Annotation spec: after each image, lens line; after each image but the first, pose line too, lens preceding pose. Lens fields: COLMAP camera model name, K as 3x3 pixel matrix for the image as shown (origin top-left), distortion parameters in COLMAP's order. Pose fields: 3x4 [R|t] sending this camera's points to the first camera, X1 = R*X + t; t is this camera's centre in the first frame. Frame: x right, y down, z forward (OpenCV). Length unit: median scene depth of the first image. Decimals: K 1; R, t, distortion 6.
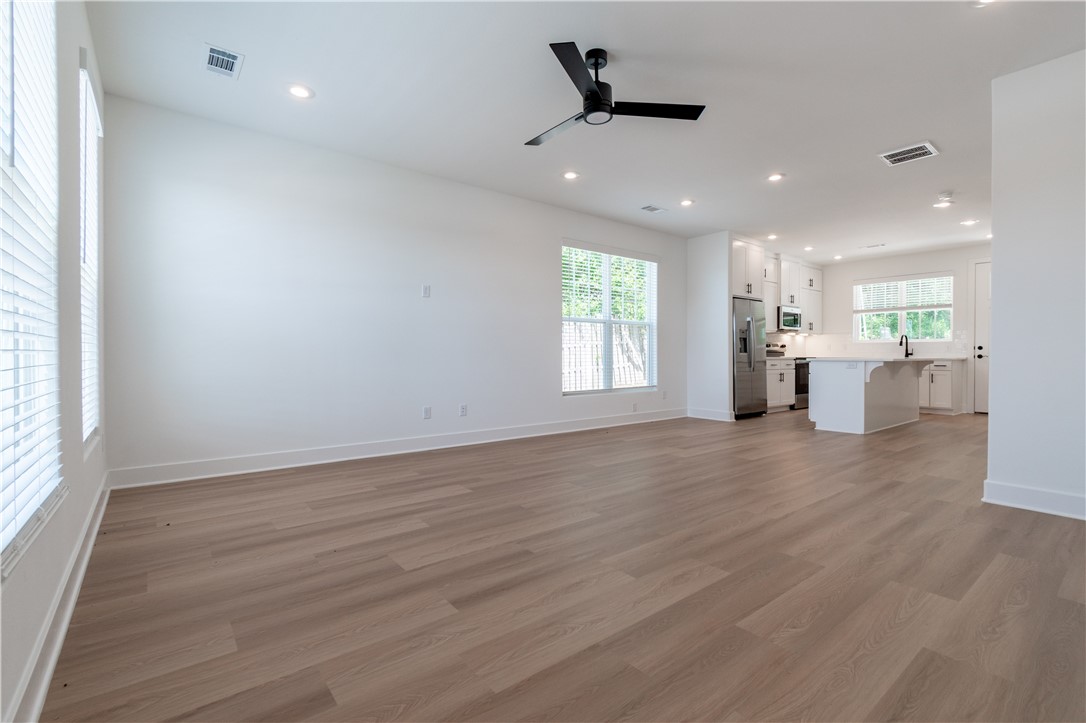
lens RADIAL K [[490.7, 0, 545.2], [0, 490.7, 355.1], [0, 0, 1]] dist [-0.002104, -0.000393]
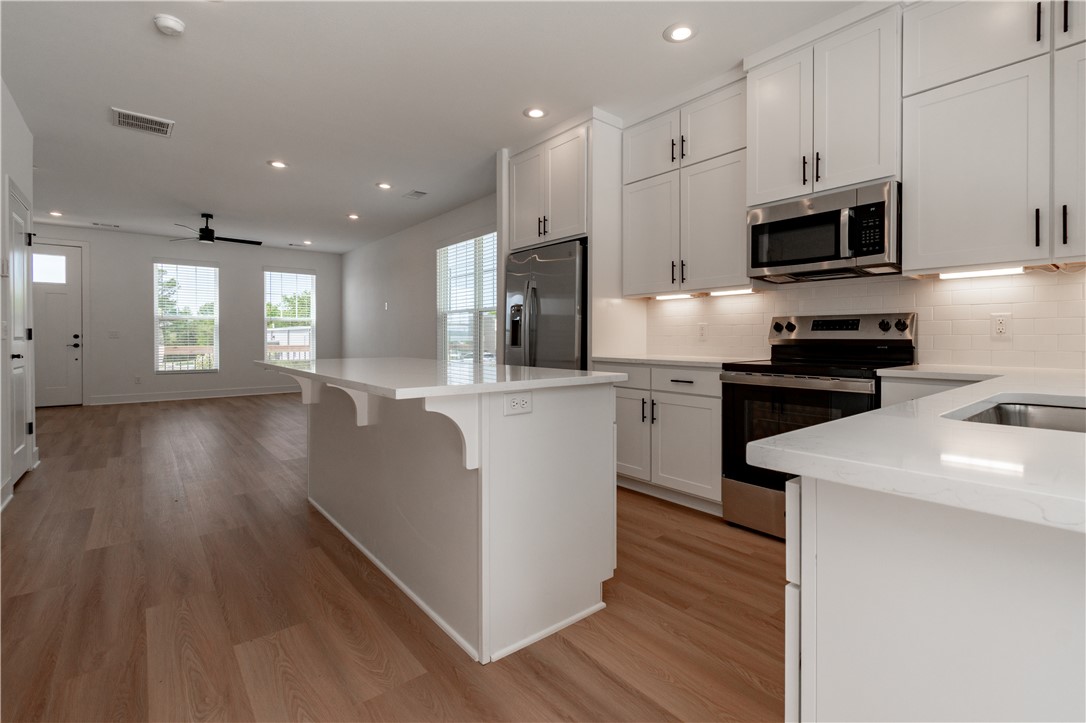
lens RADIAL K [[504.9, 0, 546.4], [0, 504.9, 338.1], [0, 0, 1]] dist [0.001308, -0.000168]
pose [[0.009004, -0.001586, -0.999958, 0.837407], [0.000274, 0.999999, -0.001584, -0.011623], [0.999959, -0.000259, 0.009004, 0.866348]]
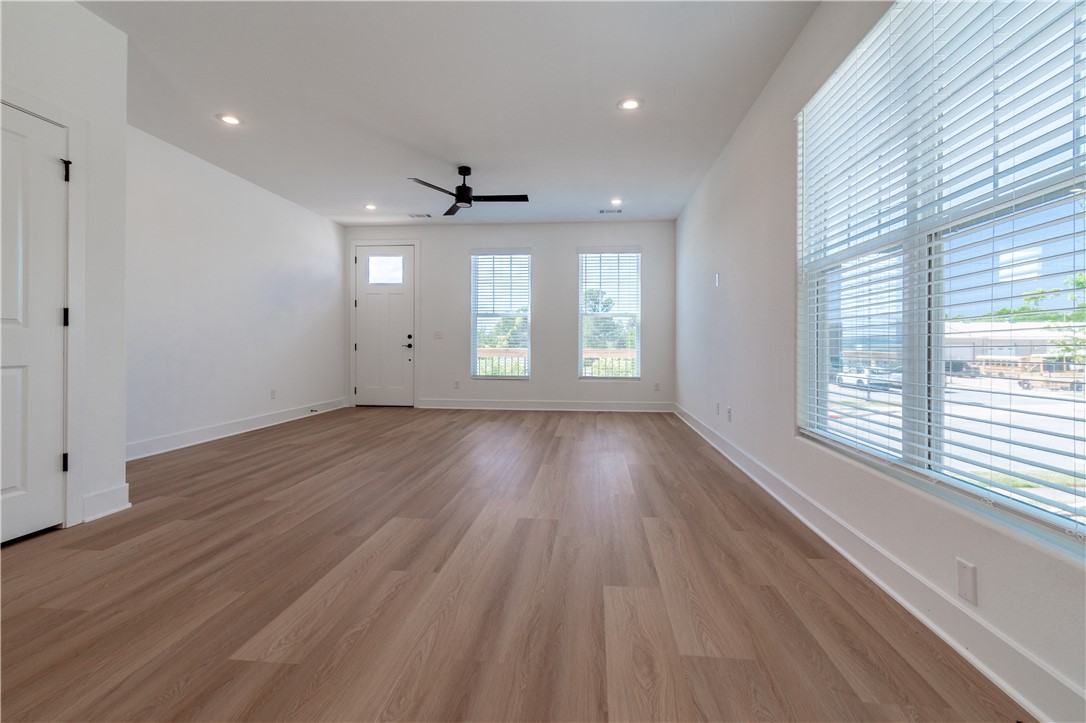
lens RADIAL K [[492.4, 0, 548.8], [0, 492.4, 348.4], [0, 0, 1]] dist [-0.003375, -0.000224]
pose [[-0.685920, -0.002588, -0.727672, 0.377820], [-0.007086, 0.999970, 0.003123, 0.000394], [0.727642, 0.007298, -0.685918, 0.803557]]
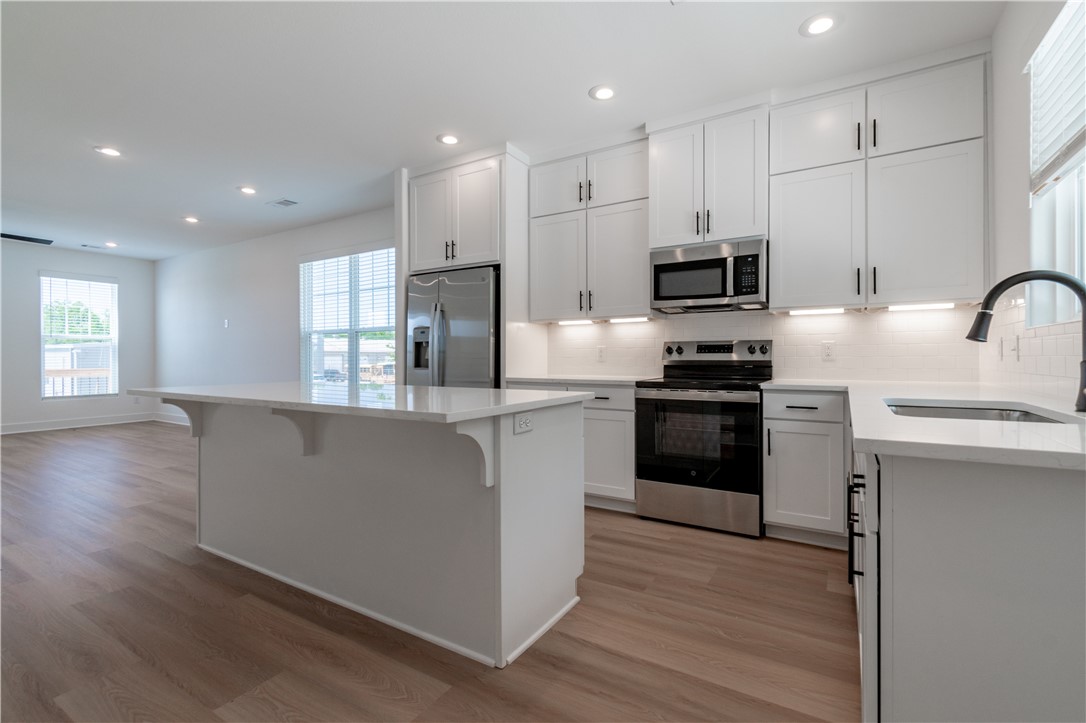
lens RADIAL K [[494.1, 0, 545.3], [0, 494.1, 357.8], [0, 0, 1]] dist [-0.000277, 0.000211]
pose [[0.343376, -0.002256, -0.939195, 0.839474], [0.004005, 0.999992, -0.000938, -0.013586], [0.939189, -0.003440, 0.343382, 0.788808]]
